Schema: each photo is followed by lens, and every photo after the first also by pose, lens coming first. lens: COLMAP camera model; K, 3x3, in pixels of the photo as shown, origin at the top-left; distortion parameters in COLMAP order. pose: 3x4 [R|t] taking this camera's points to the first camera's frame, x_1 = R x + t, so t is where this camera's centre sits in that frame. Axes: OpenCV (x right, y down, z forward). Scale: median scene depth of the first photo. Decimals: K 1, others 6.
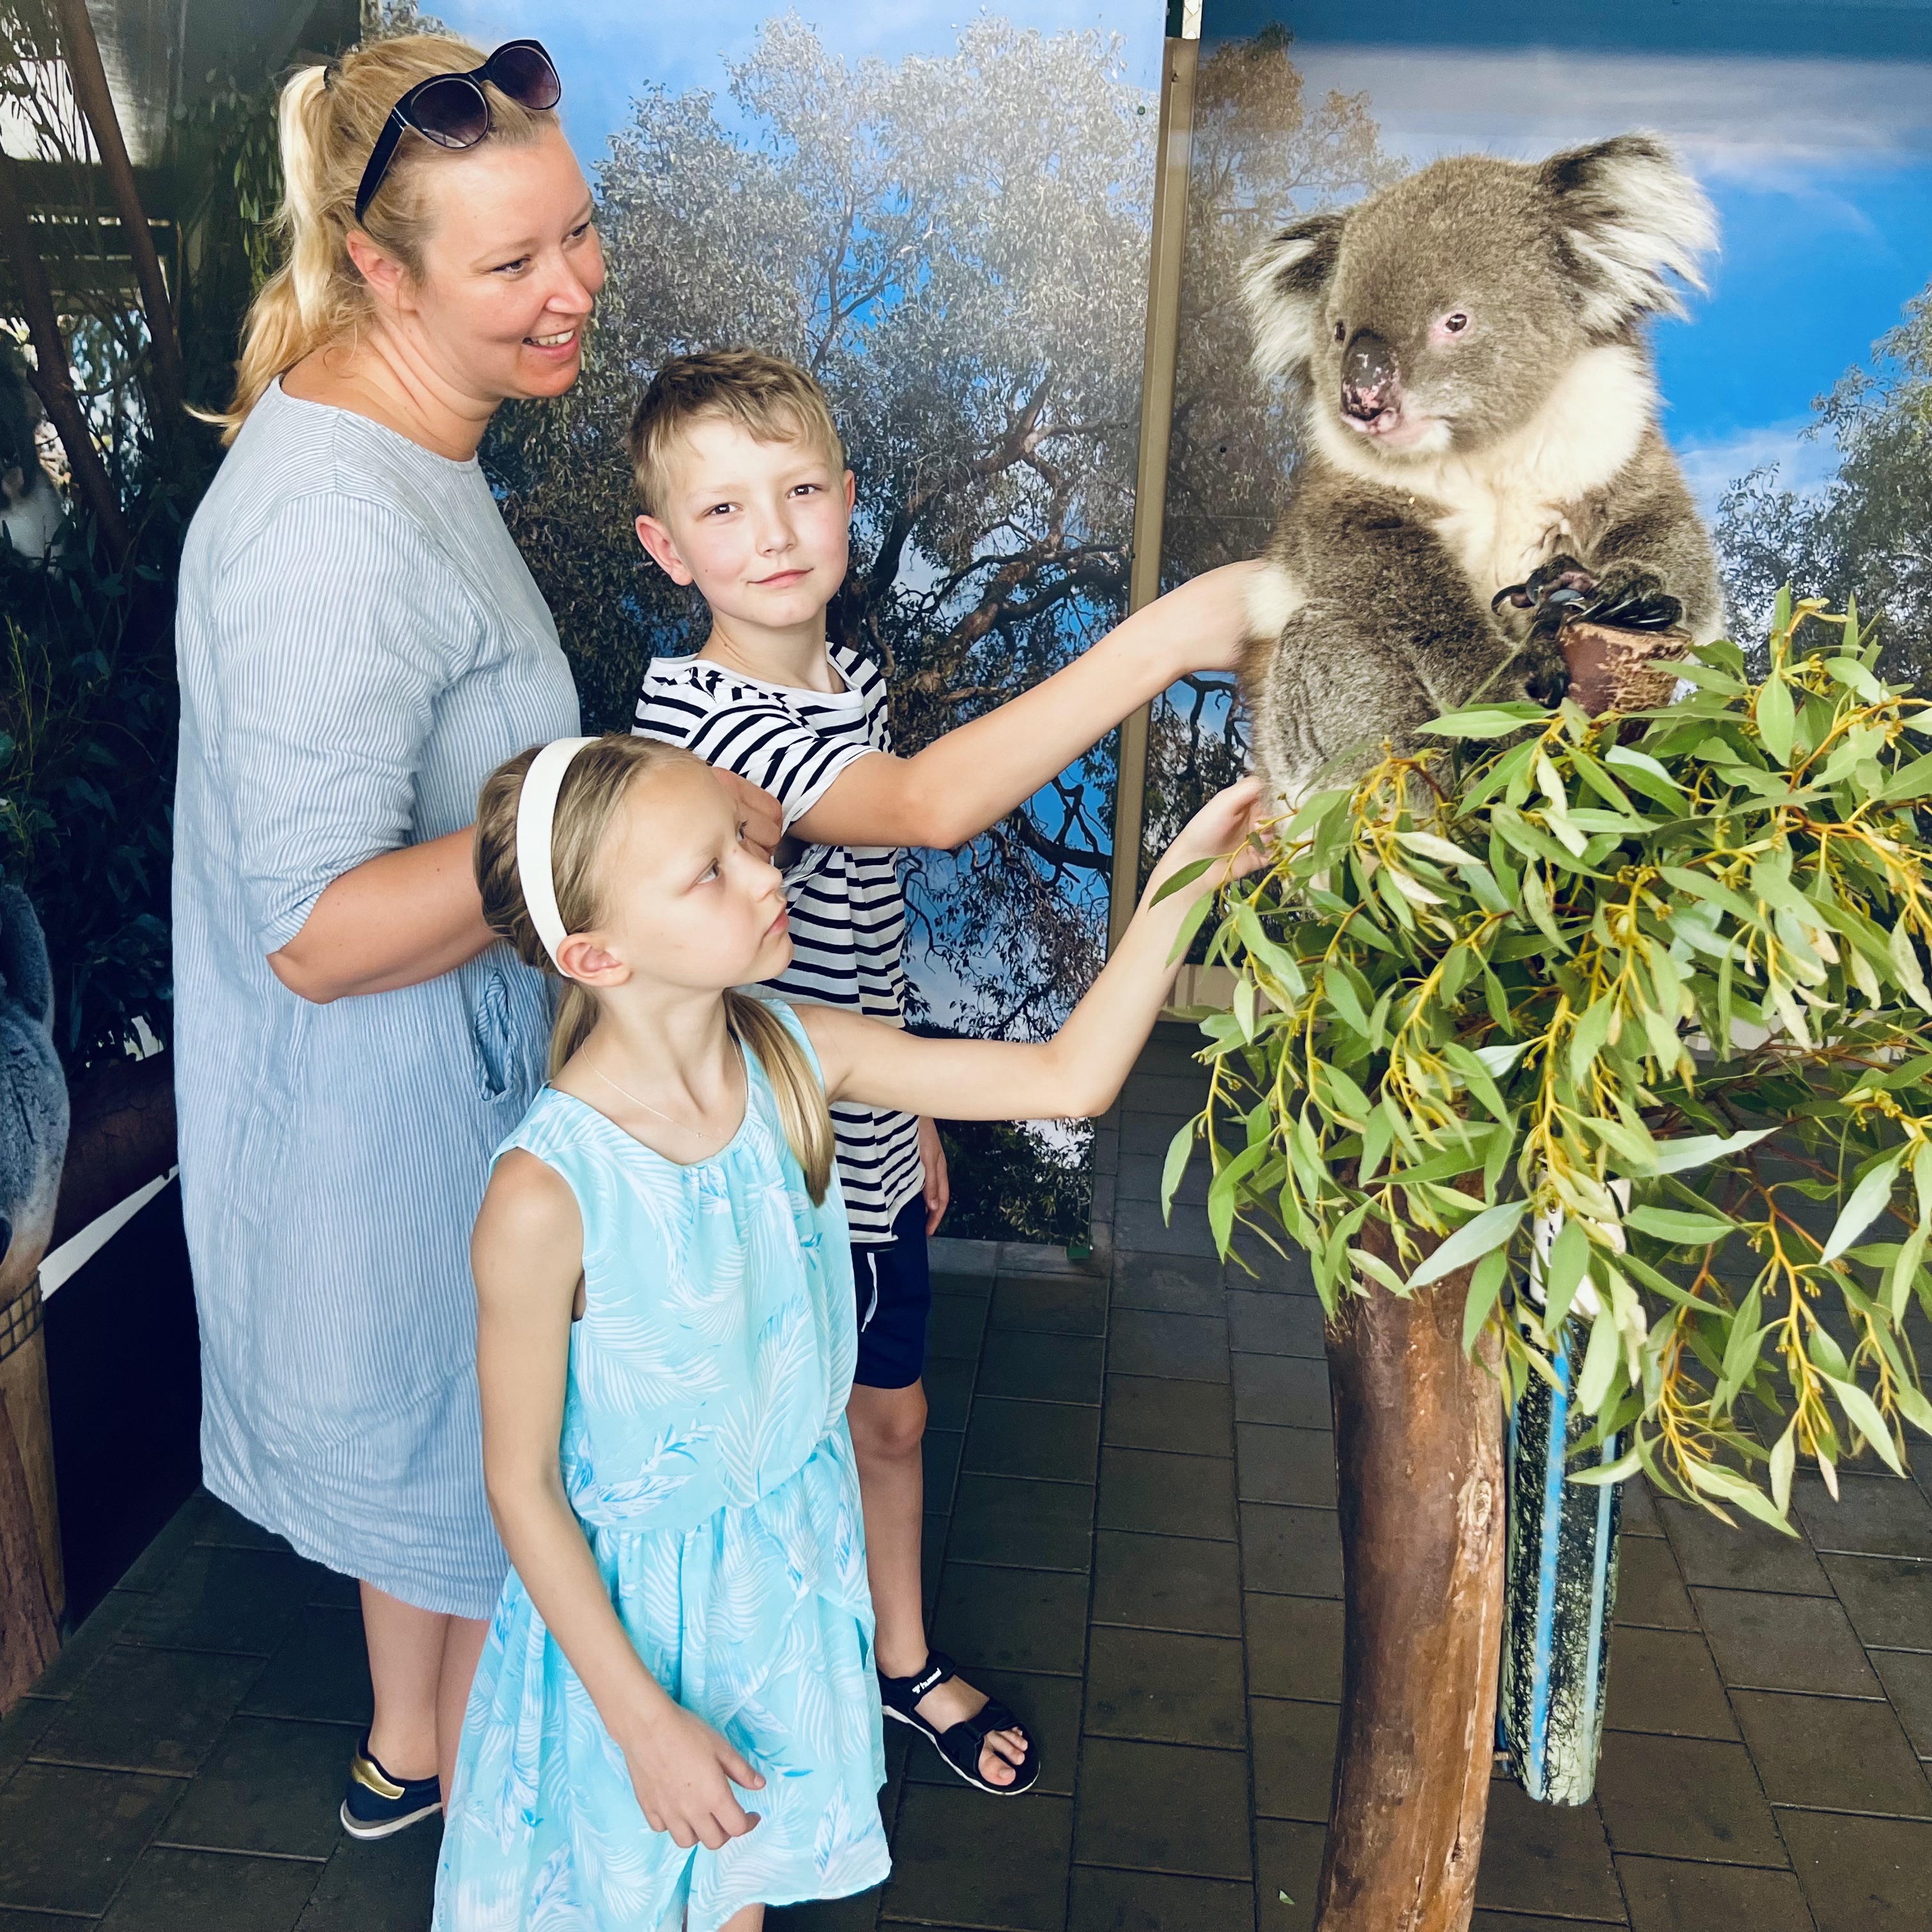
lens RADIAL K [[1990.3, 0, 1012.0], [0, 1990.3, 966.0], [0, 0, 1]] dist [-0.008281, 0.115246]
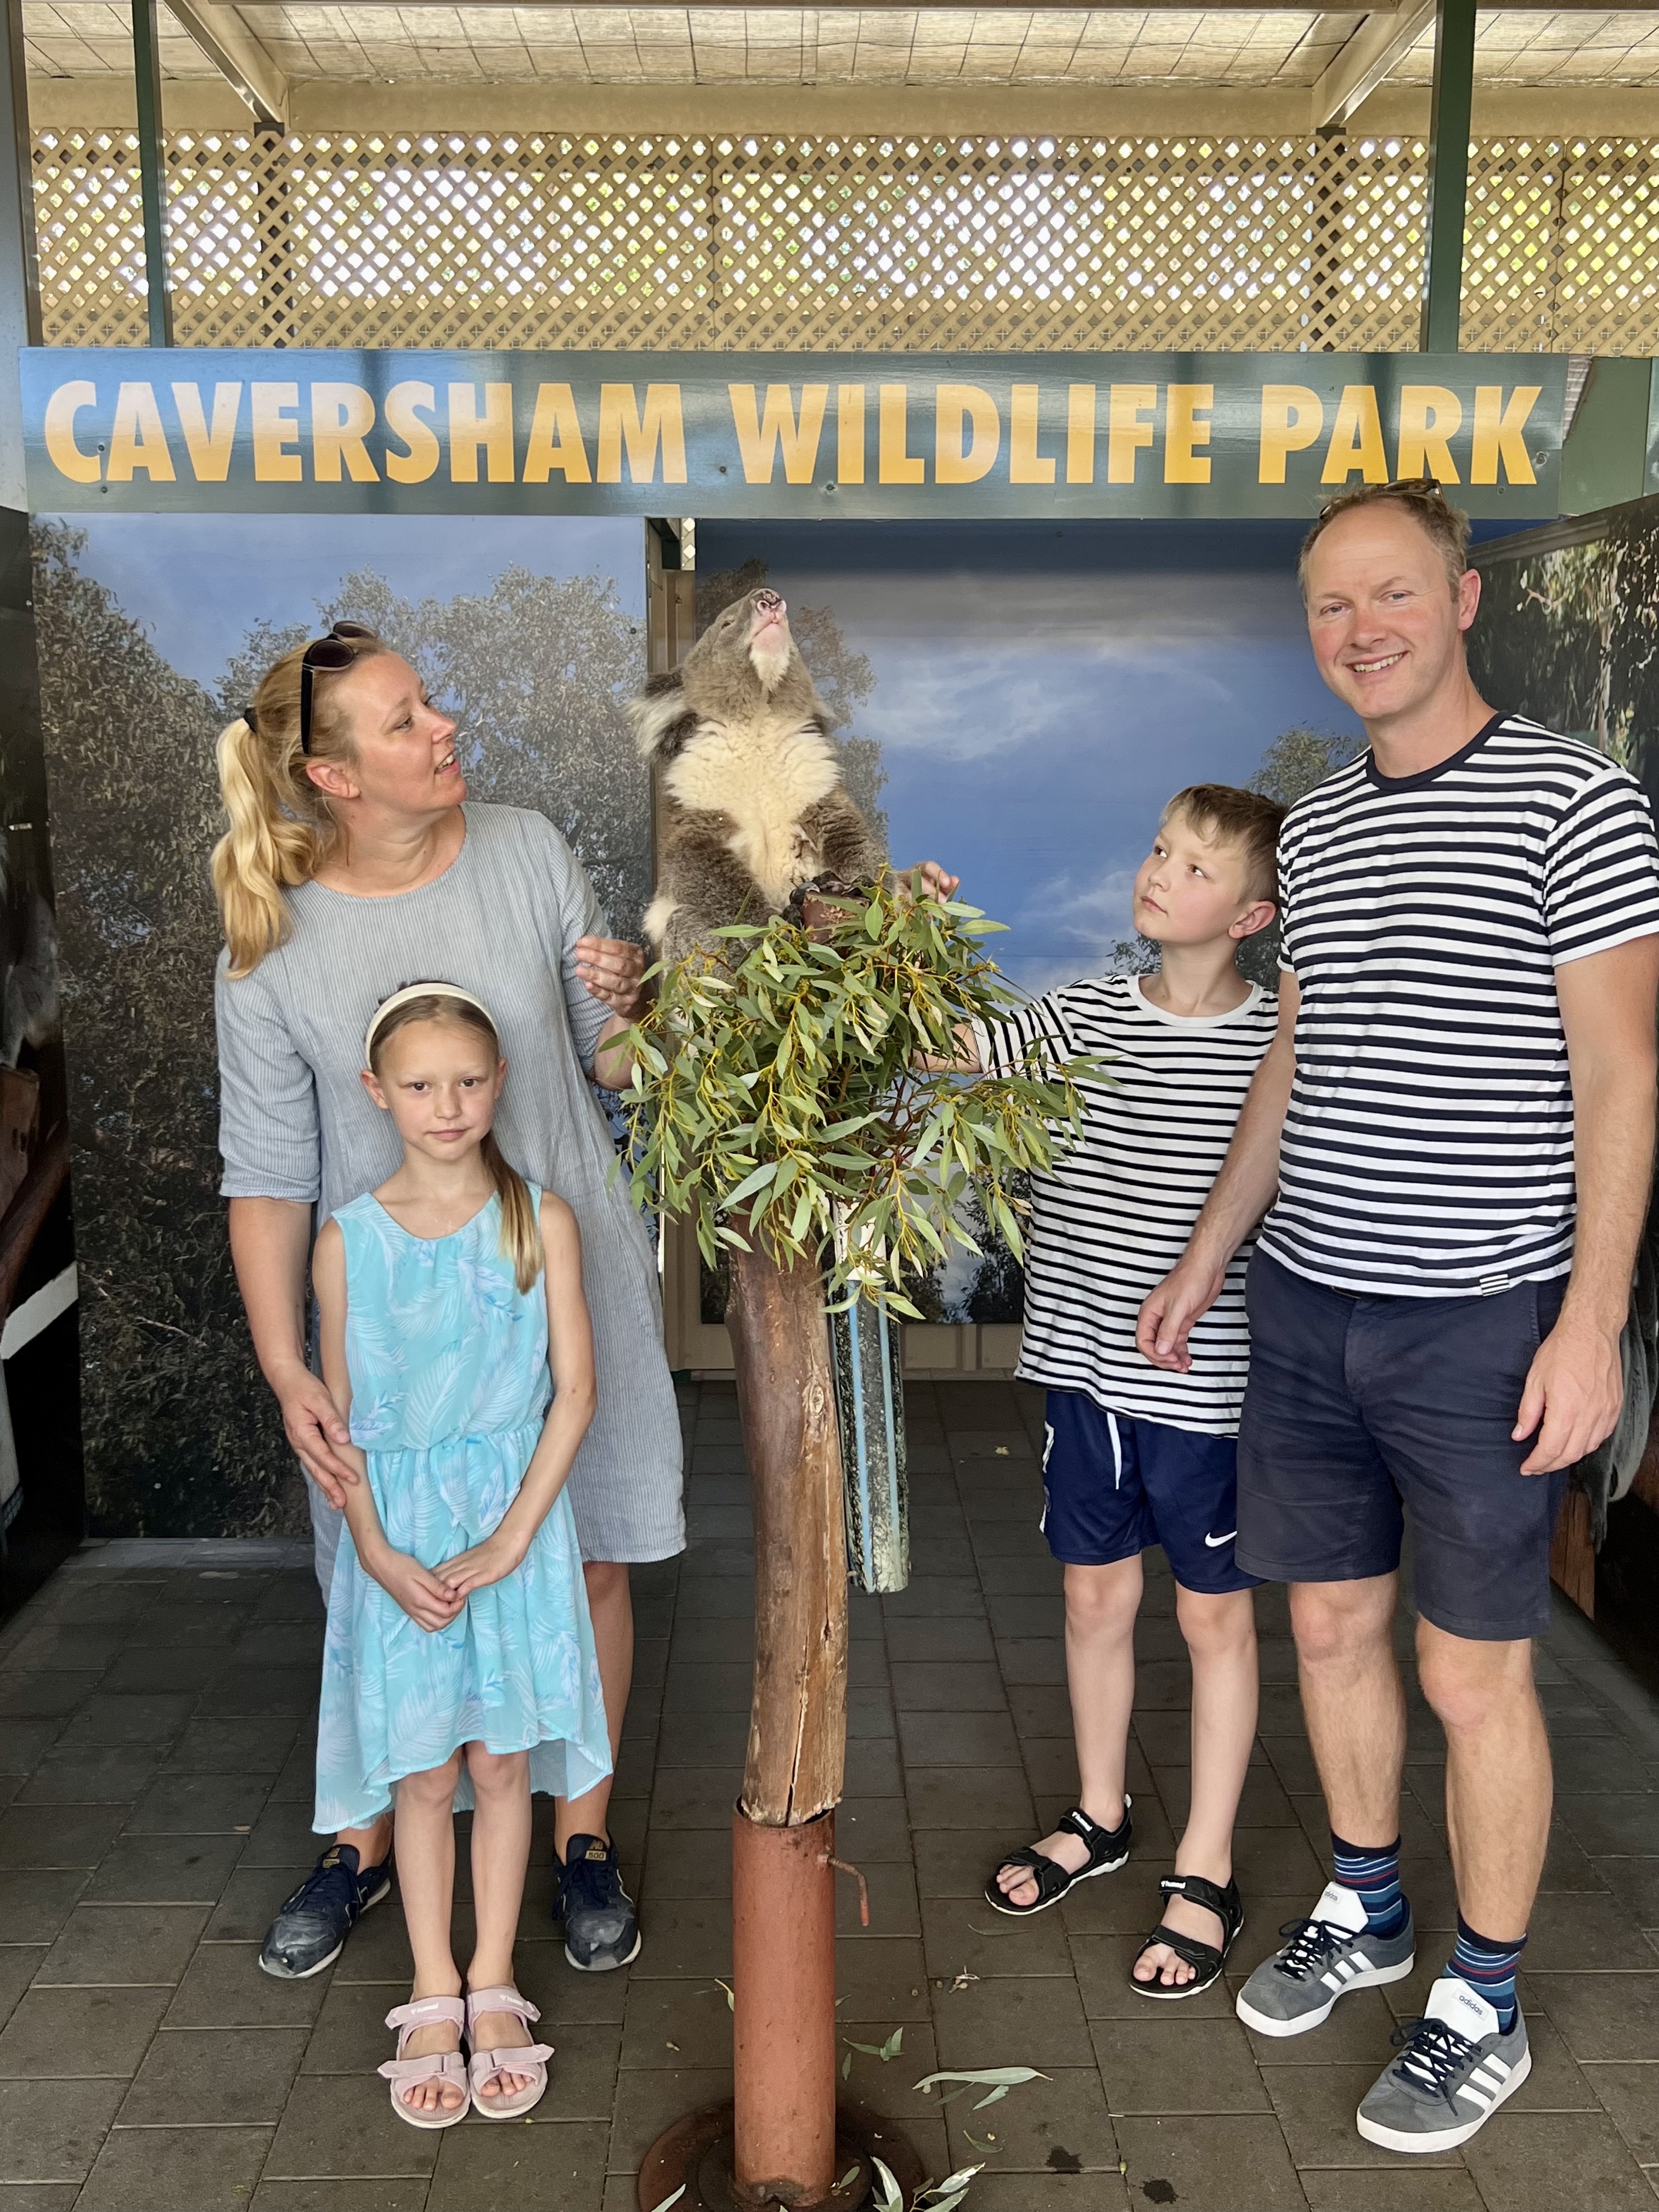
lens RADIAL K [[2133.0, 0, 829.5], [0, 2133.0, 1106.0], [0, 0, 1]] dist [0.139342, -0.007715]
pose [[0.993388, -0.055909, 0.100272, 0.071041], [0.072679, 0.982363, -0.172283, 0.330404], [-0.088872, 0.178431, 0.979931, -0.849974]]
